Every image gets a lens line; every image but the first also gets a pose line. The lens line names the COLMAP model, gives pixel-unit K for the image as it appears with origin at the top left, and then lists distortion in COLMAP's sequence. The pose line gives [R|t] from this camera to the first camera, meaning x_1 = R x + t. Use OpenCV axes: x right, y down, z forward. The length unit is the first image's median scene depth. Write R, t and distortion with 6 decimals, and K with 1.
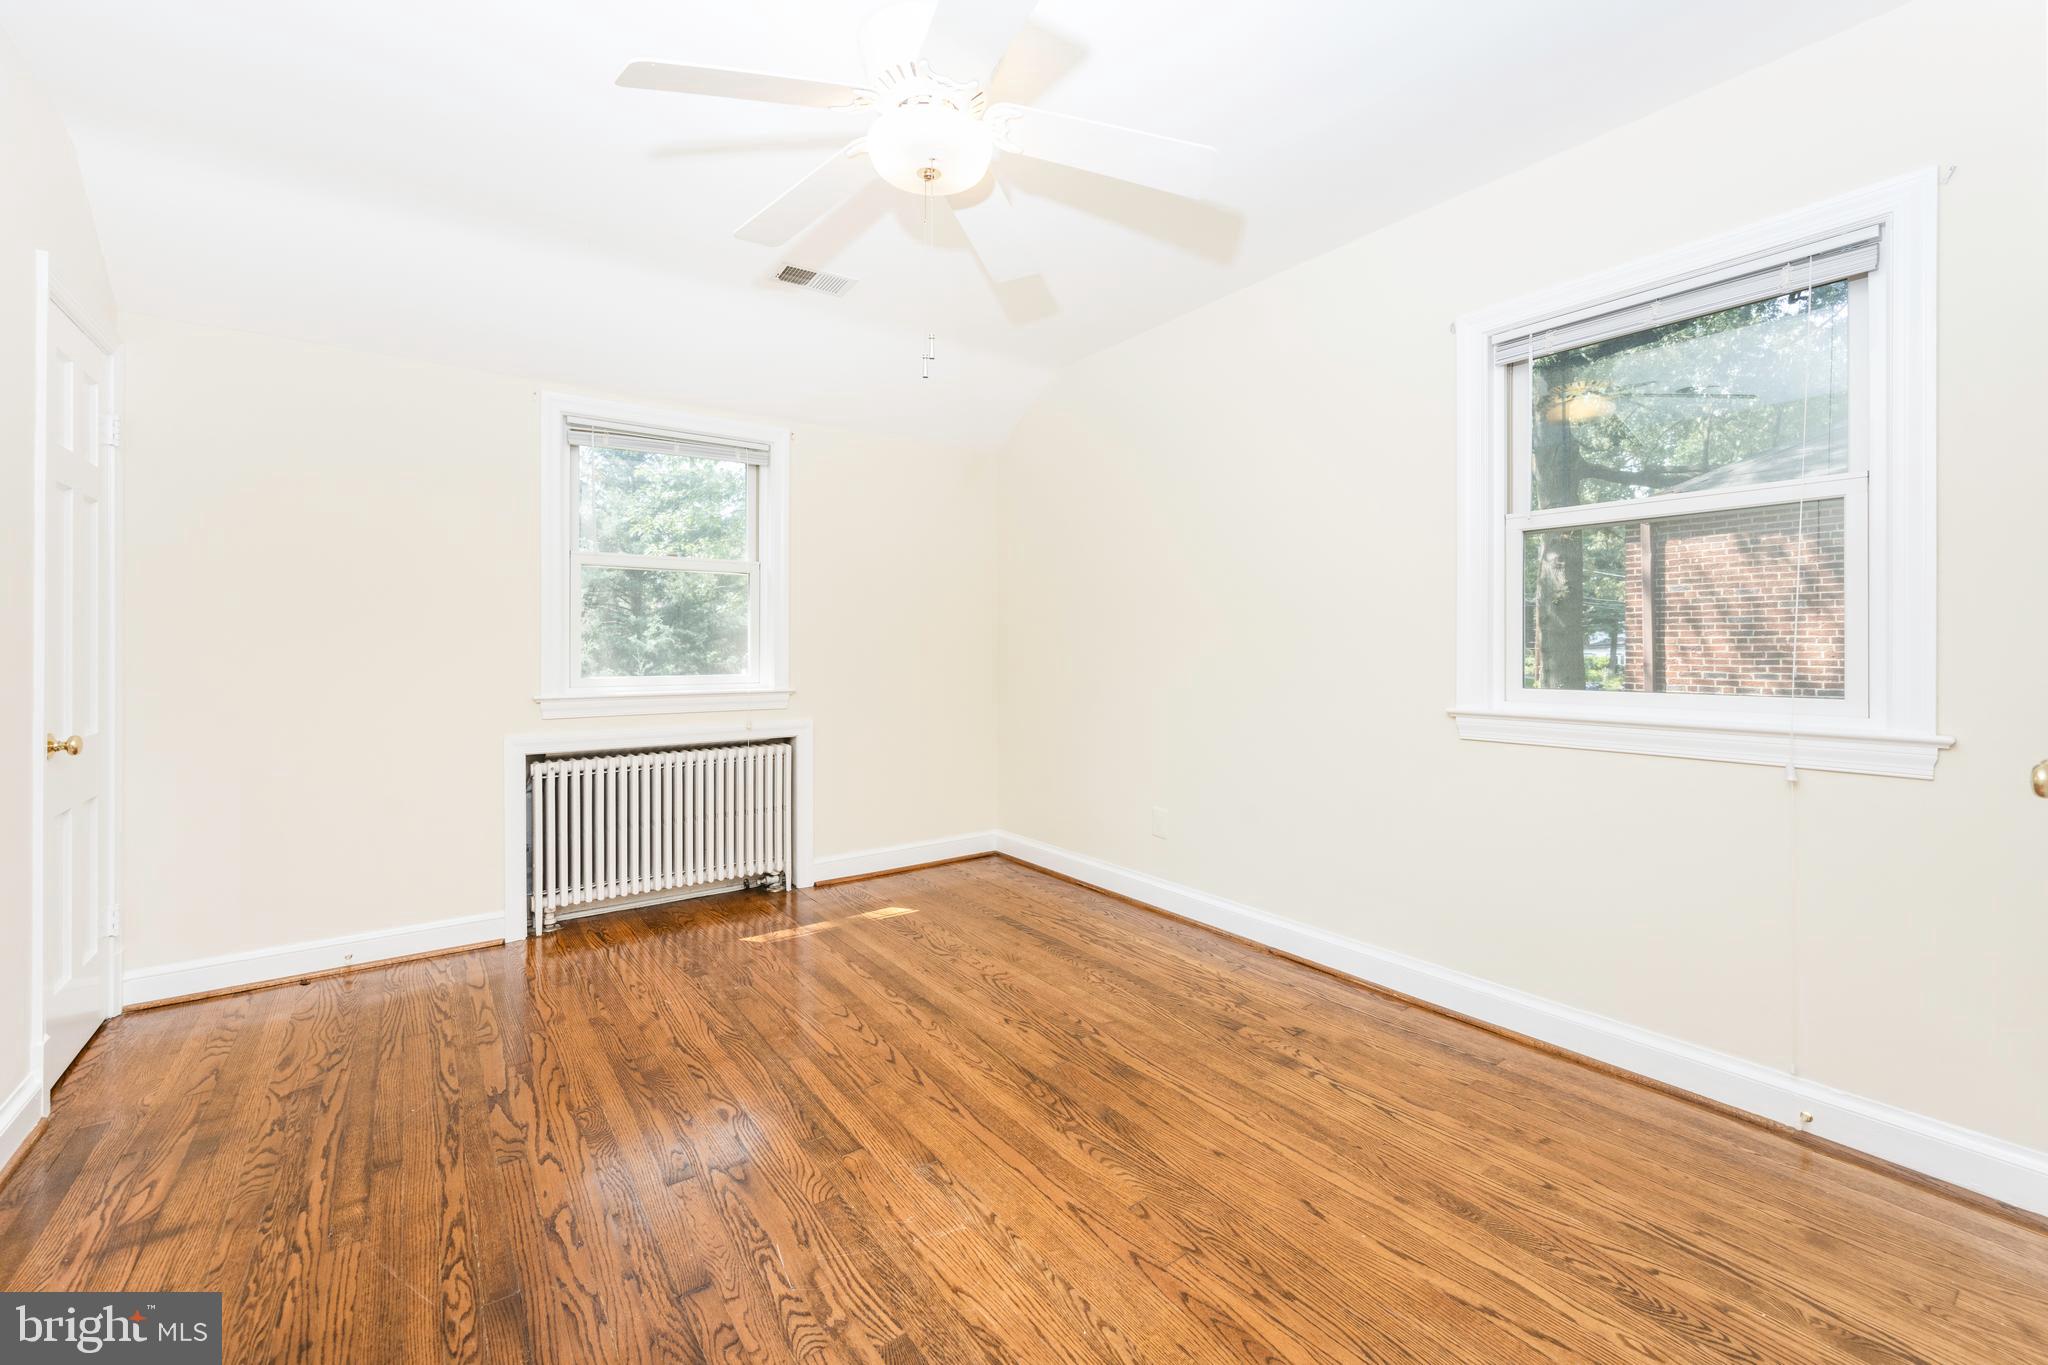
lens RADIAL K [[844.3, 0, 1024.0], [0, 844.3, 682.5], [0, 0, 1]] dist [0.002626, 0.000135]
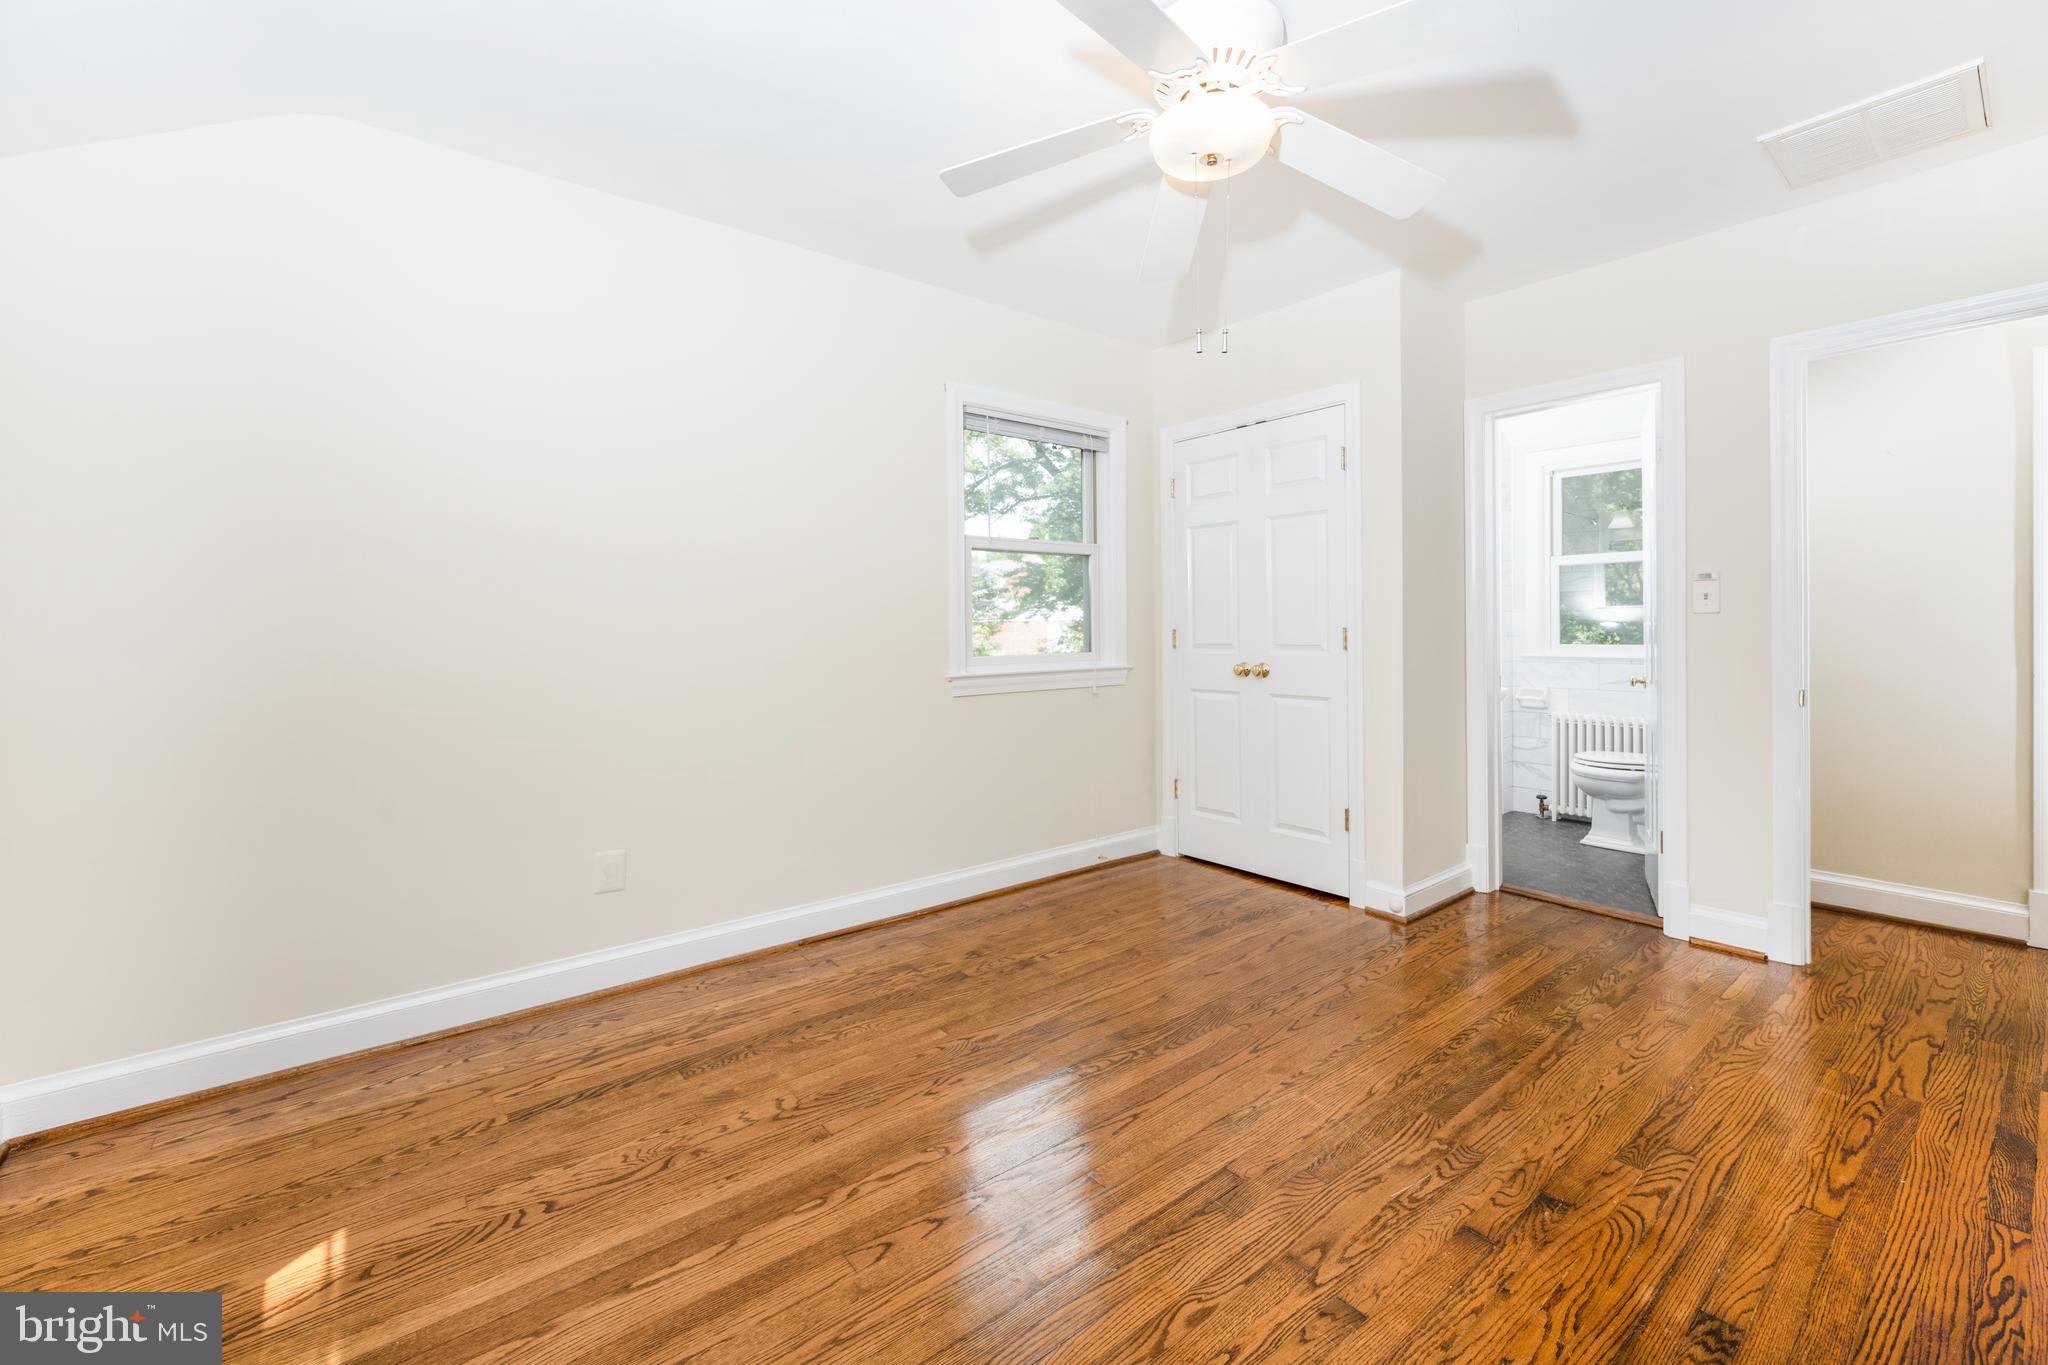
lens RADIAL K [[840.1, 0, 1025.7], [0, 840.1, 666.5], [0, 0, 1]] dist [-0.000119, 0.000479]
pose [[-0.045906, -0.045282, 0.997919, -0.957325], [0.052133, 0.997502, 0.047661, -0.047974], [-0.997584, 0.054212, -0.043431, 1.092139]]
